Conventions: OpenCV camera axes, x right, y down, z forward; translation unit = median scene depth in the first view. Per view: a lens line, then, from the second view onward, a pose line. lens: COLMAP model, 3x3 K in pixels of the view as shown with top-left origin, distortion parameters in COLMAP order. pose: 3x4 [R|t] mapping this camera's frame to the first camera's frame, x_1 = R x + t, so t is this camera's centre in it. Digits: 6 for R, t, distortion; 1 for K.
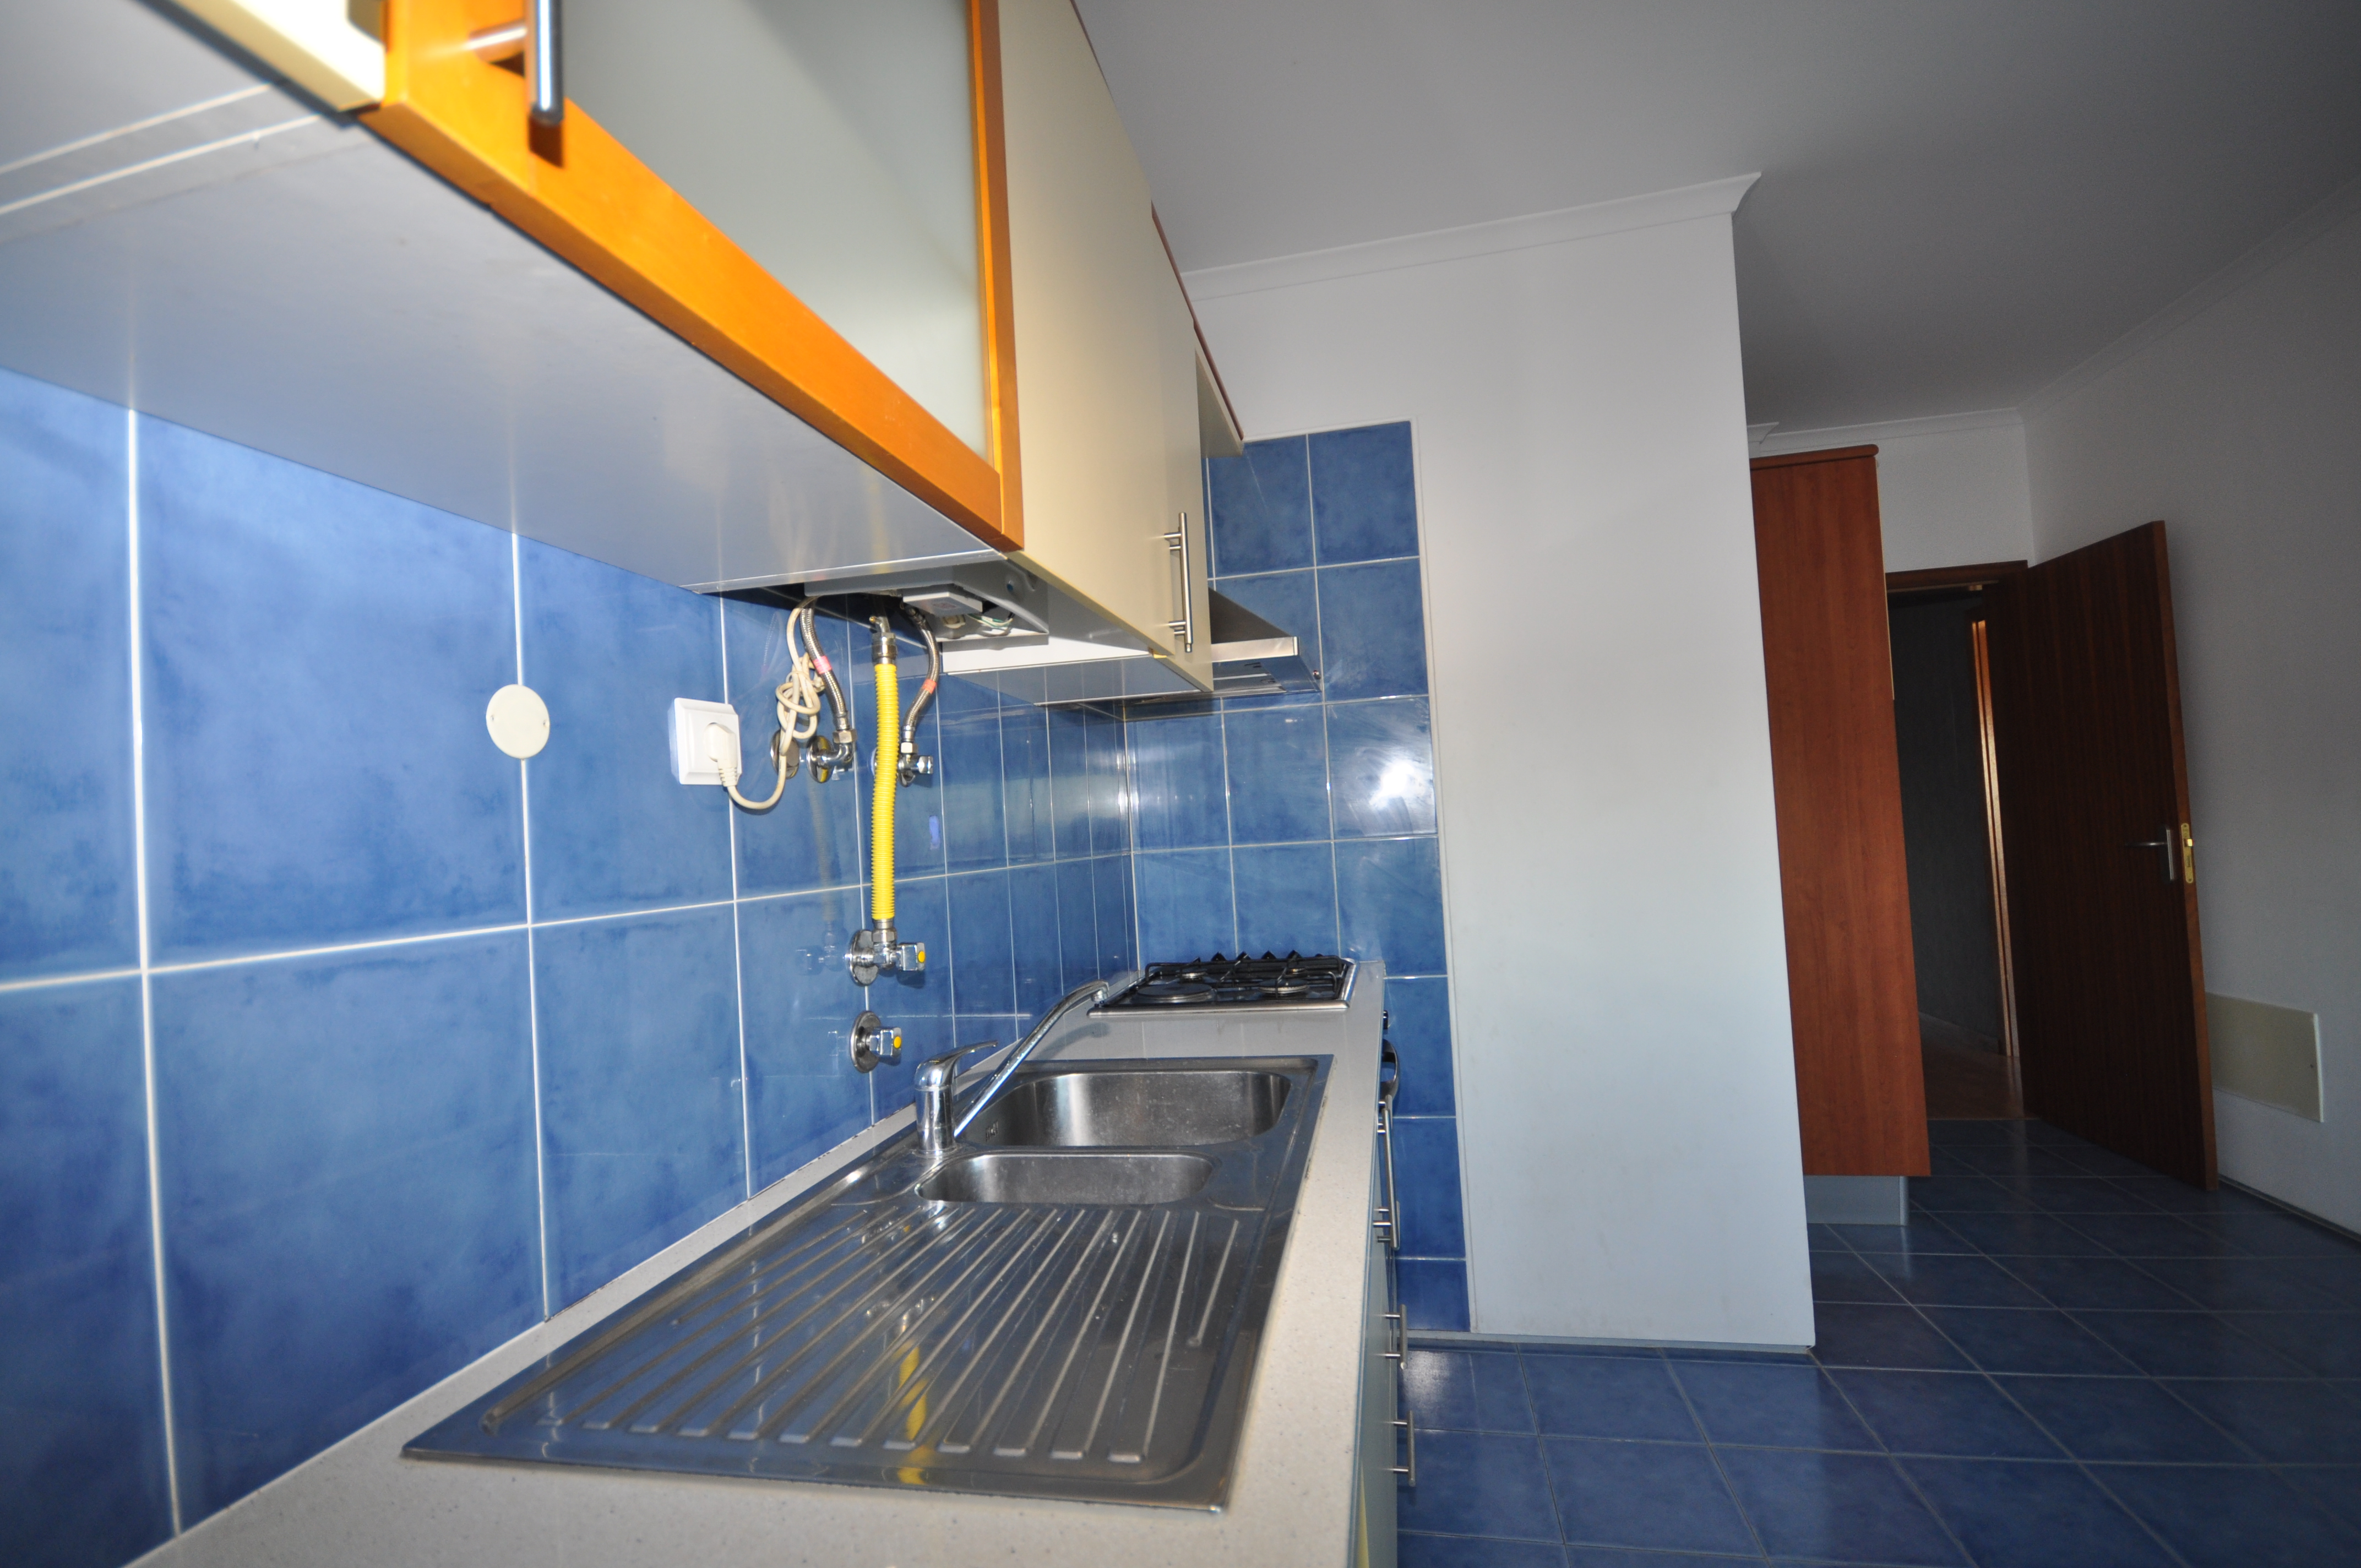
lens RADIAL K [[1033.9, 0, 1179.5], [0, 1033.9, 800.8], [0, 0, 1]] dist [-0.000284, 0.000318]
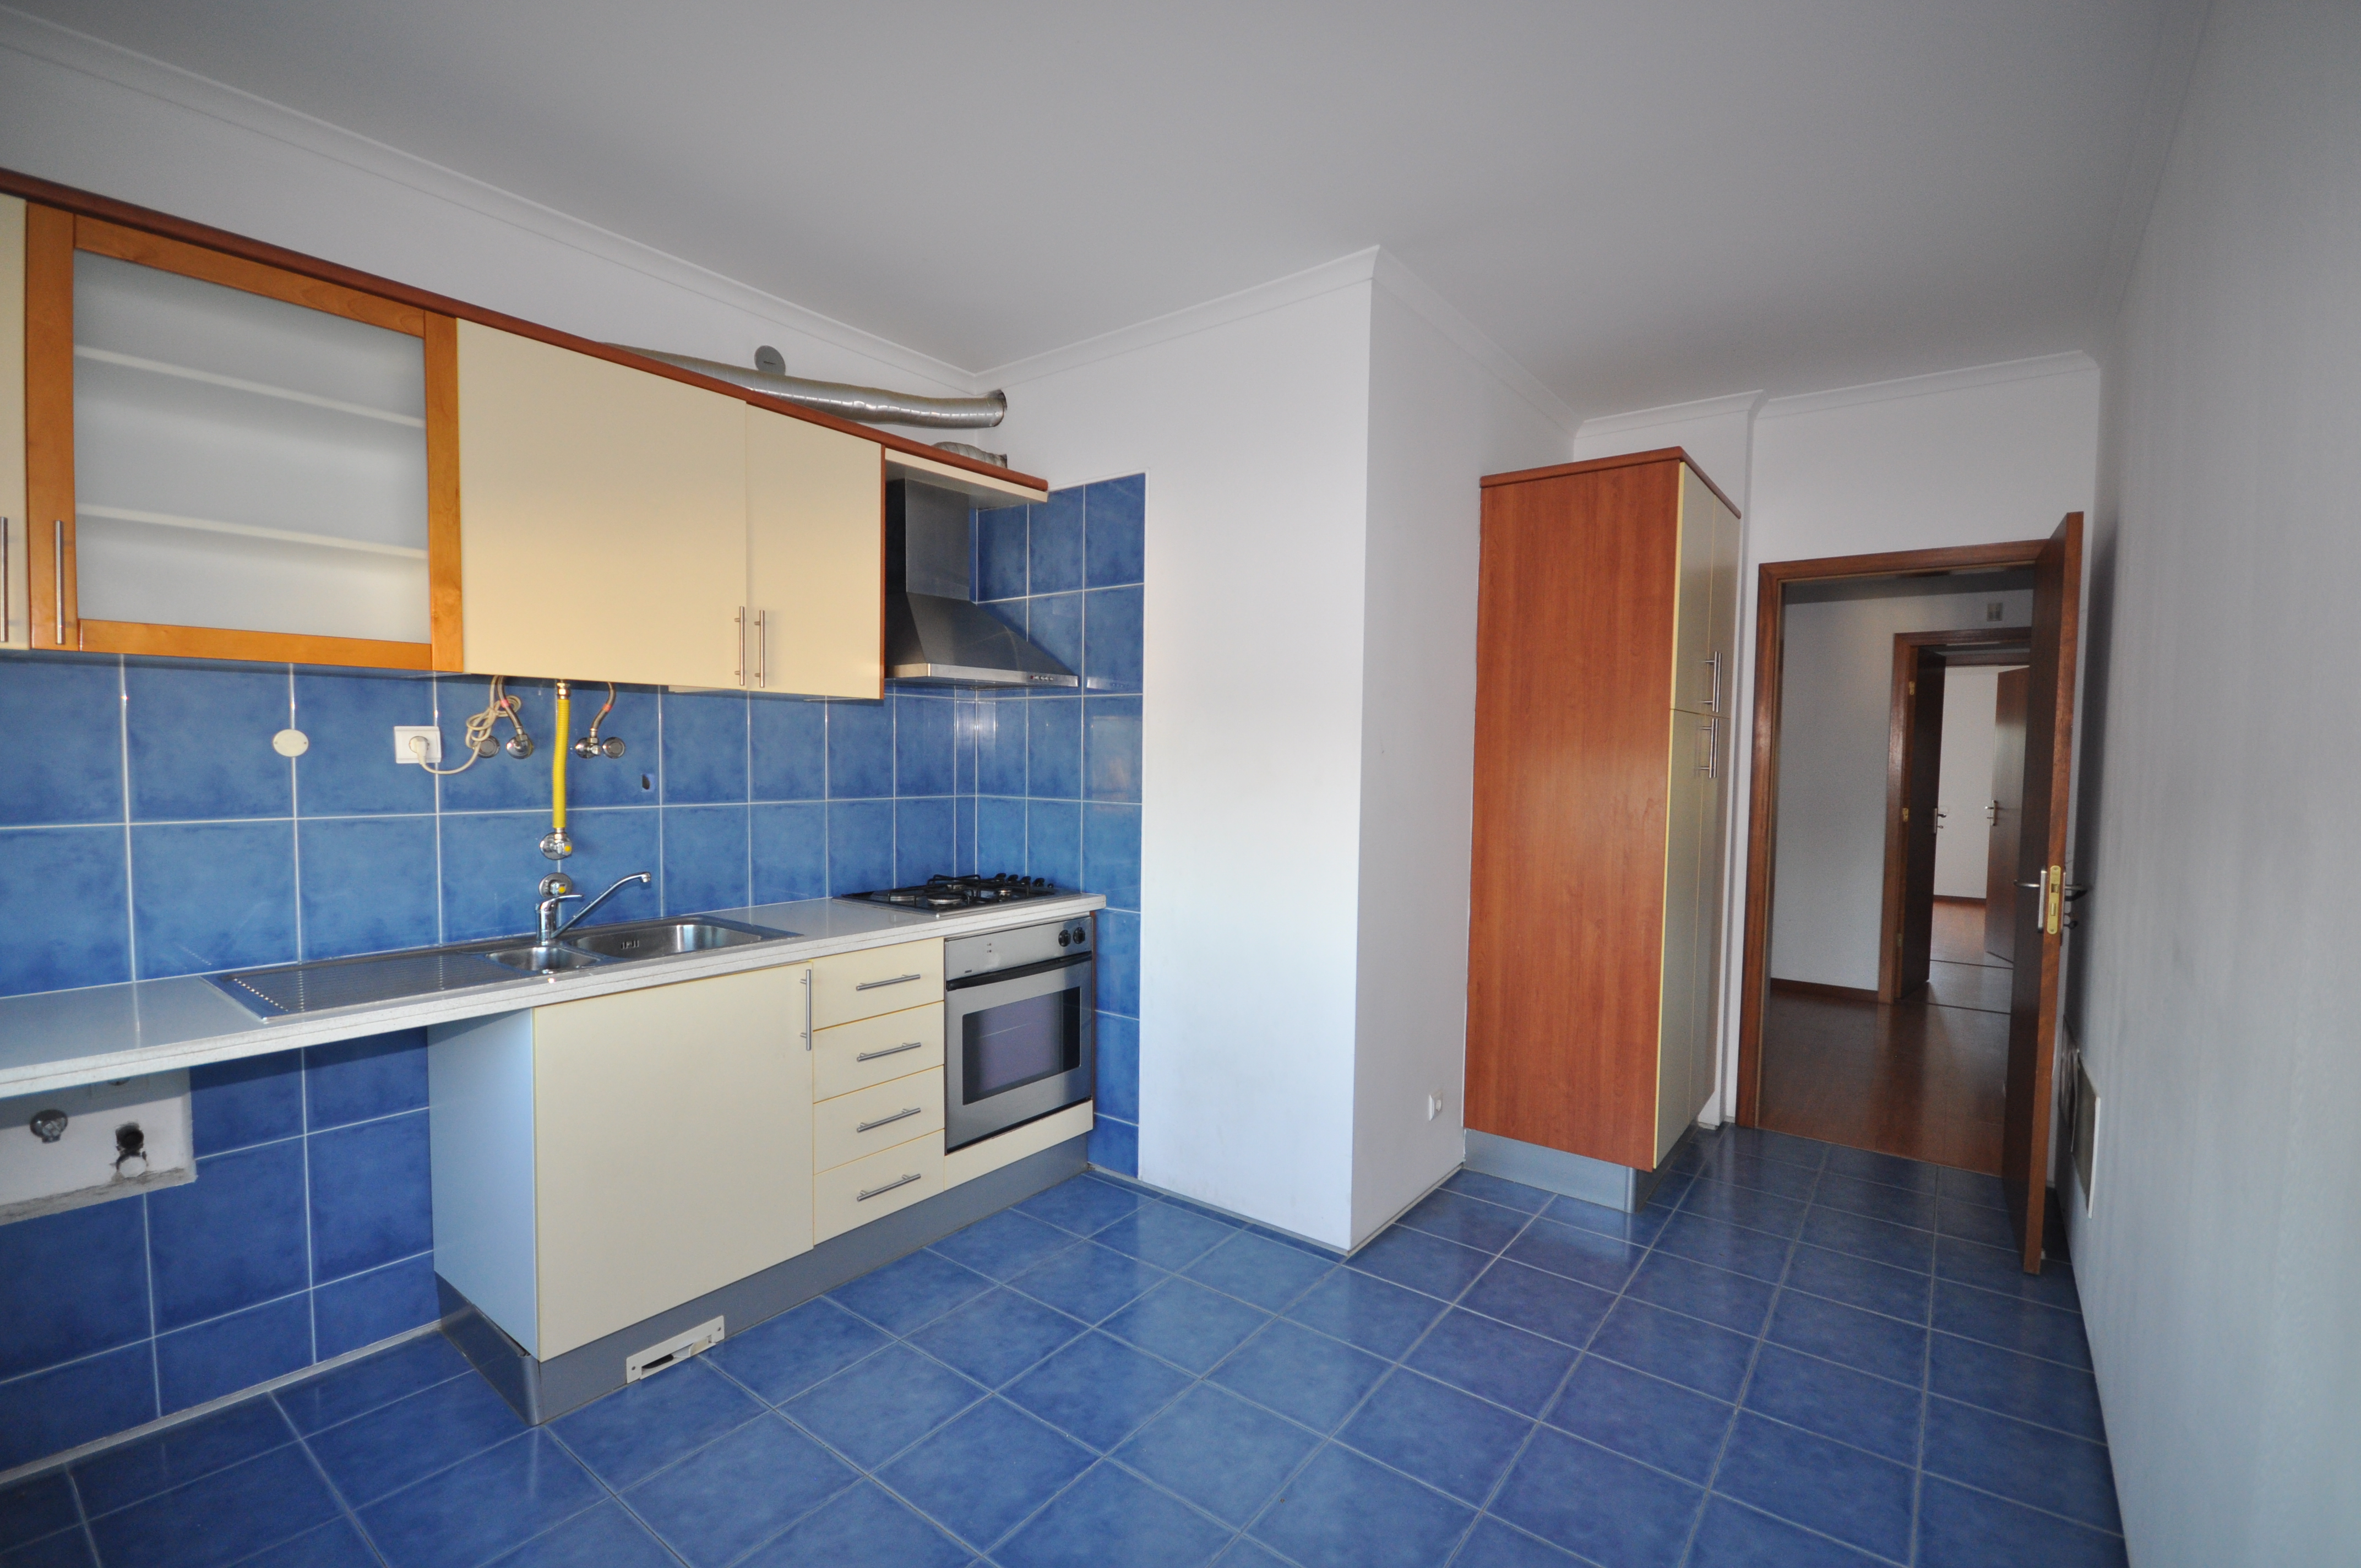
lens RADIAL K [[1033.9, 0, 1179.5], [0, 1033.9, 800.8], [0, 0, 1]] dist [-0.000284, 0.000318]
pose [[0.896102, 0.091530, -0.434309, 1.026773], [-0.051820, 0.993389, 0.102438, -0.126769], [0.440813, -0.069289, 0.894920, -0.157635]]
